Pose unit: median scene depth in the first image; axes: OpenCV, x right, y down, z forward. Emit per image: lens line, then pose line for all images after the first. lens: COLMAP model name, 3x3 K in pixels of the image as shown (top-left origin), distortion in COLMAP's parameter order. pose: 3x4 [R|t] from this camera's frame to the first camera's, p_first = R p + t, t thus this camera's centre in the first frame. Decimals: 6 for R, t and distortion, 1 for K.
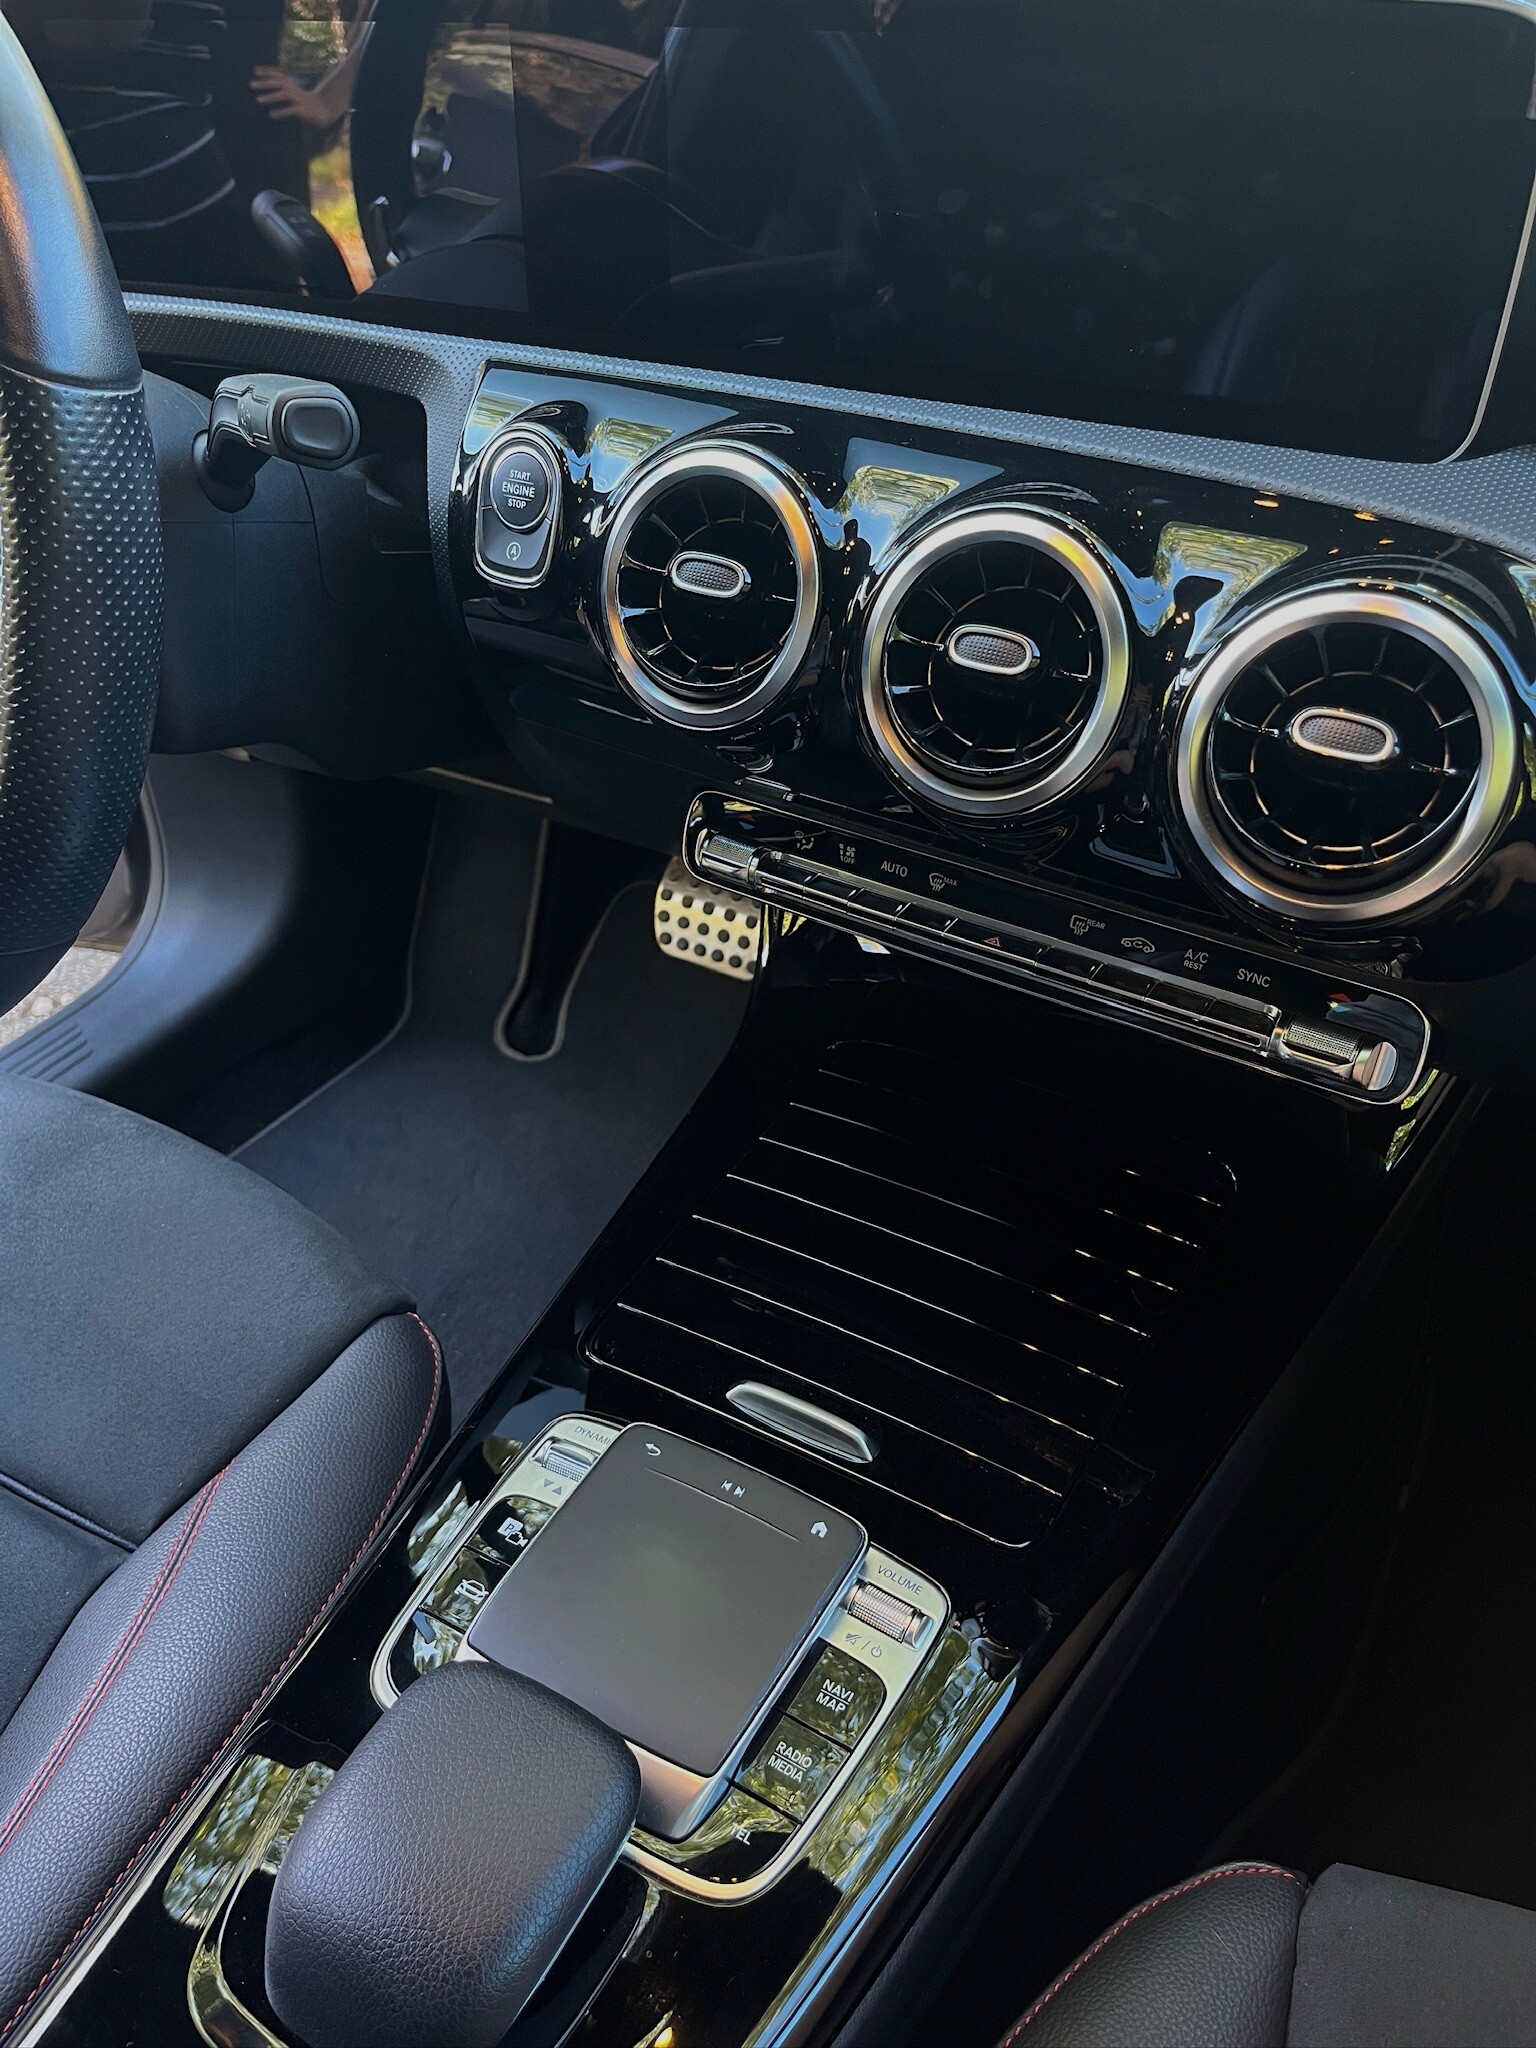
lens RADIAL K [[1571.9, 0, 768.0], [0, 1571.9, 1024.0], [0, 0, 1]] dist [0.049771, -0.056416]
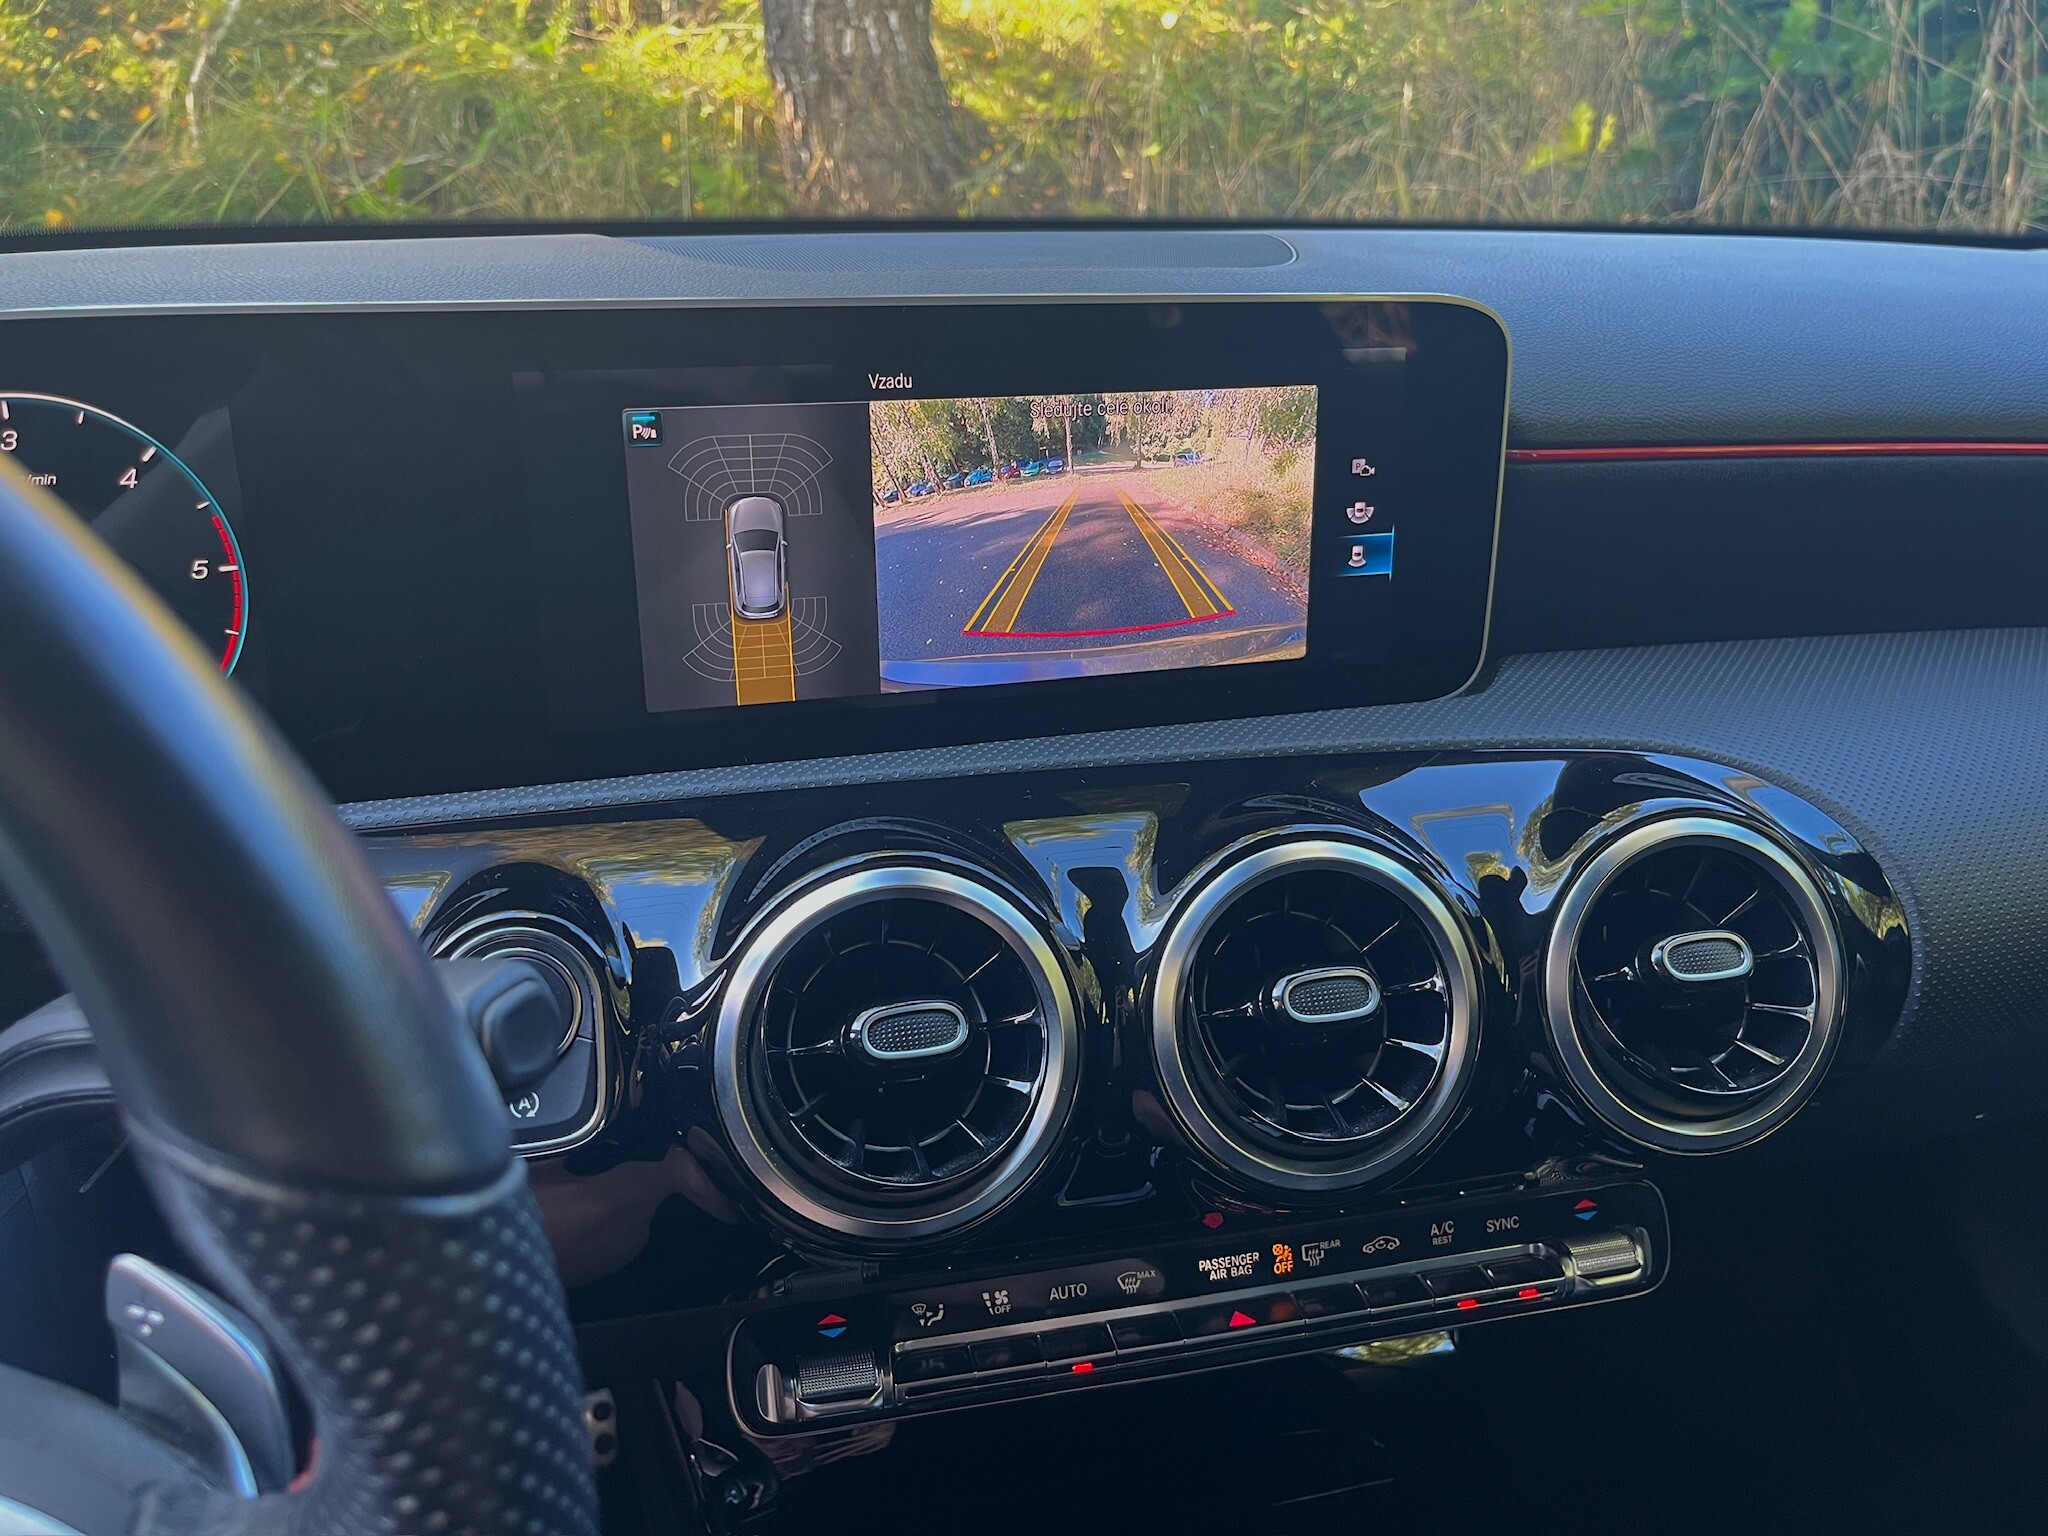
lens RADIAL K [[1556.7, 0, 996.2], [0, 1556.7, 751.8], [0, 0, 1]] dist [0.070467, -0.097999]
pose [[0.680923, -0.227856, 0.696006, -0.445674], [0.420627, 0.899660, -0.116984, -0.278003], [-0.599513, 0.372416, 0.708442, 0.394477]]
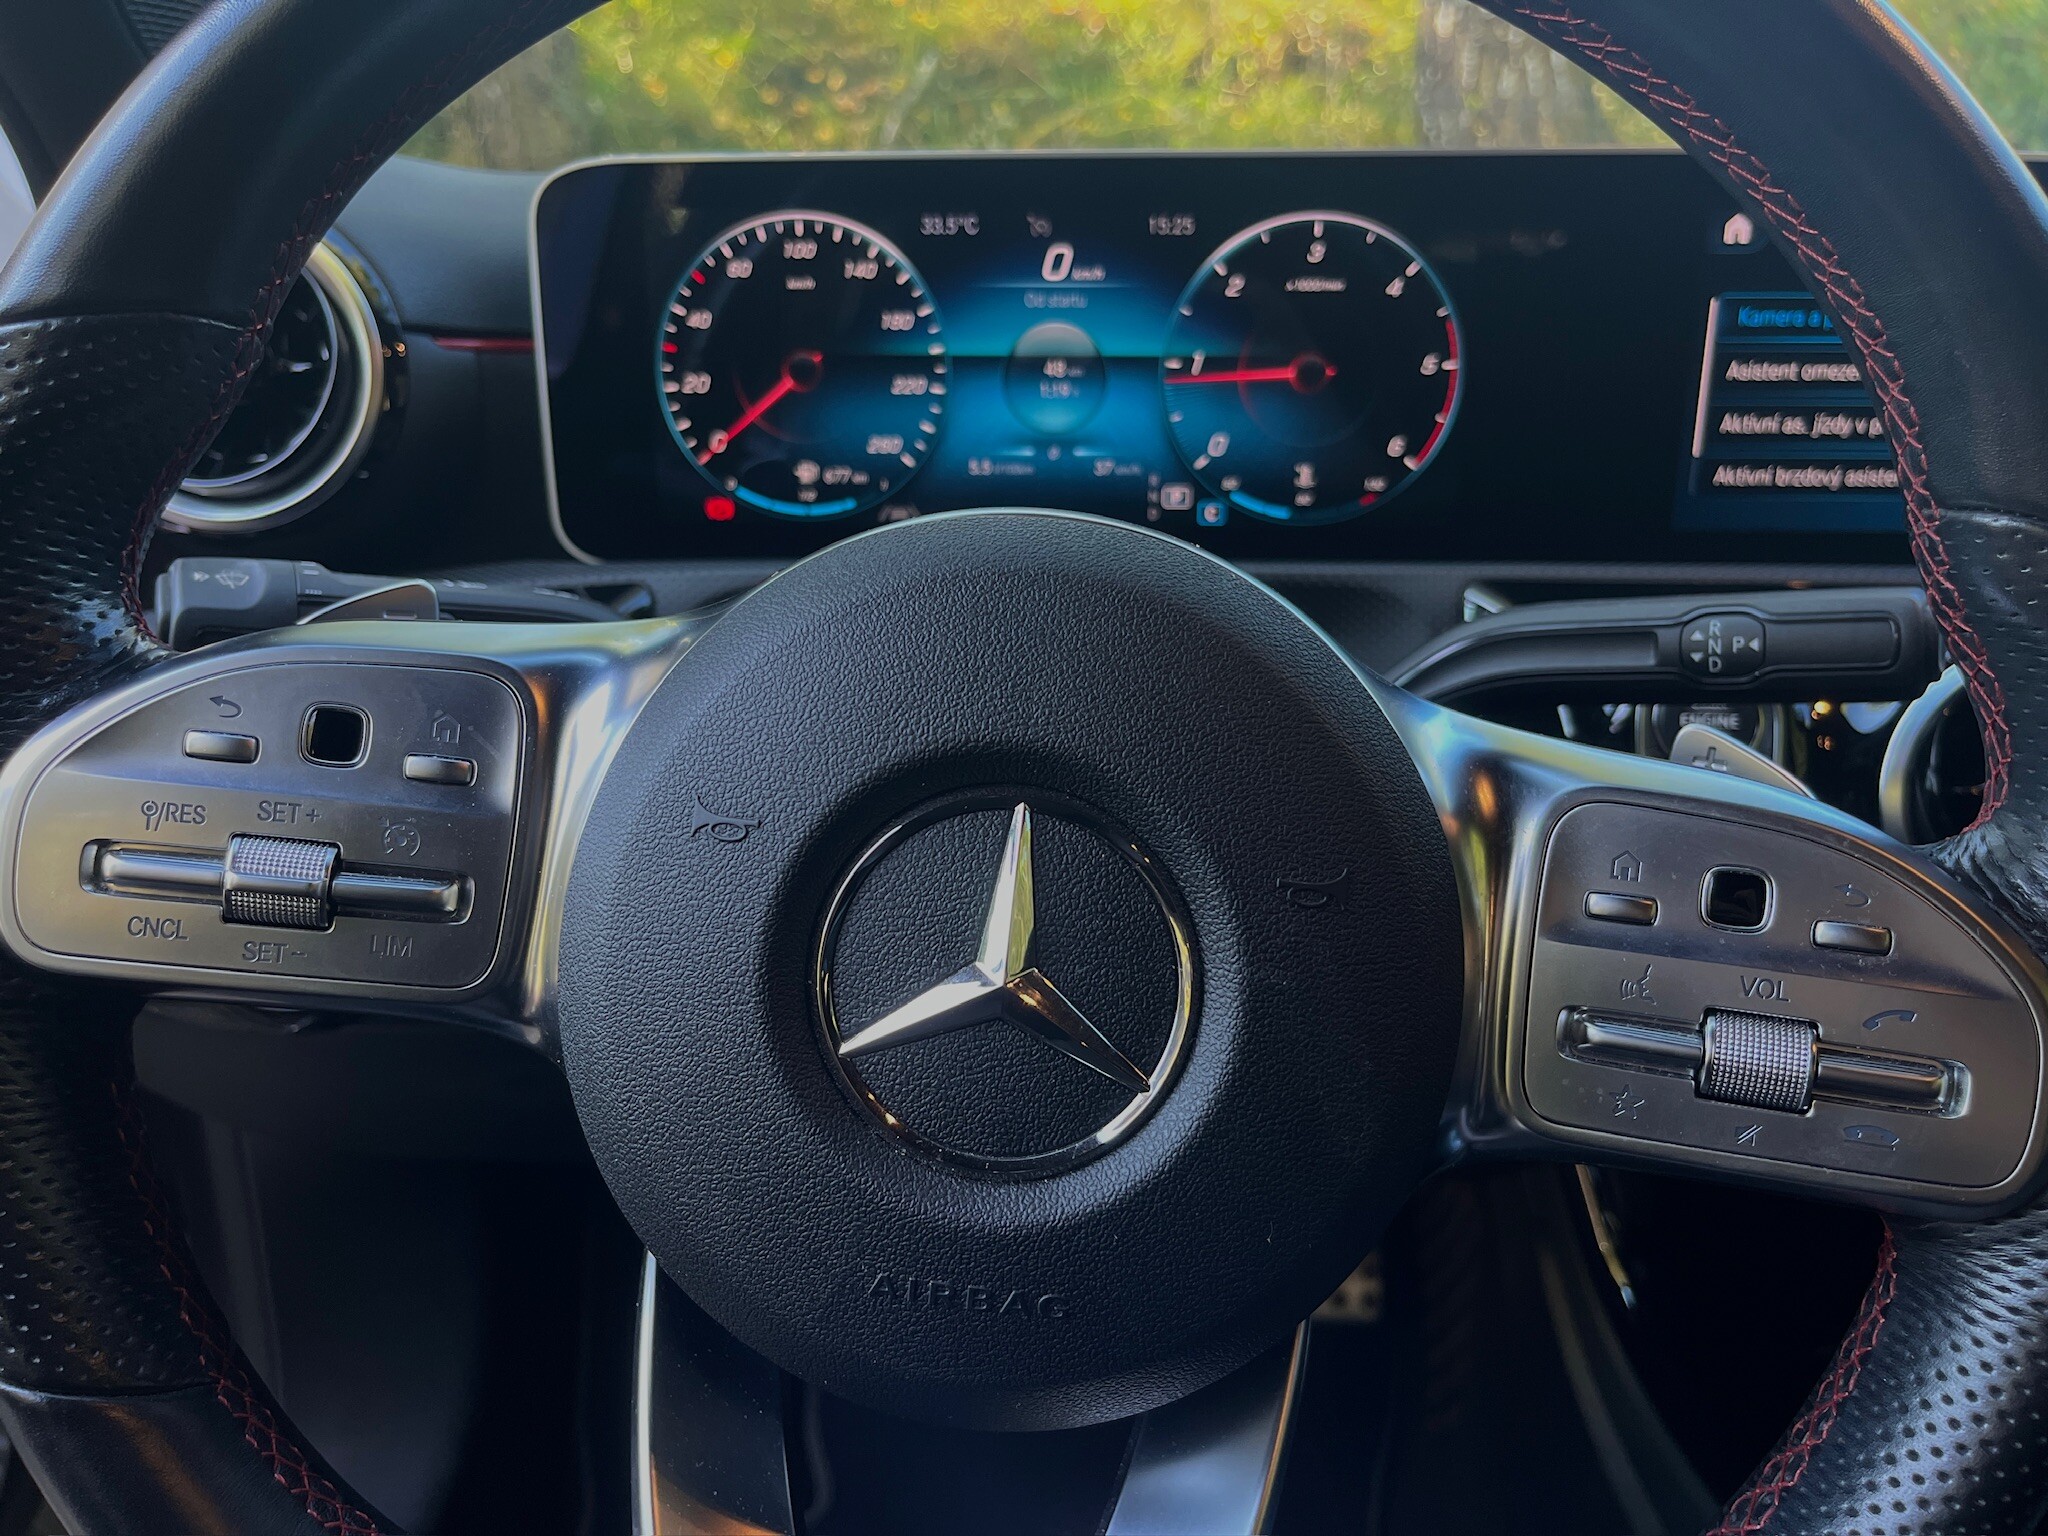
lens RADIAL K [[1571.9, 0, 1012.8], [0, 1571.9, 753.6], [0, 0, 1]] dist [0.049771, -0.056416]
pose [[0.883702, -0.122319, 0.451784, -0.808474], [0.260930, 0.930085, -0.258568, -0.214005], [-0.388570, 0.346381, 0.853835, 0.484182]]
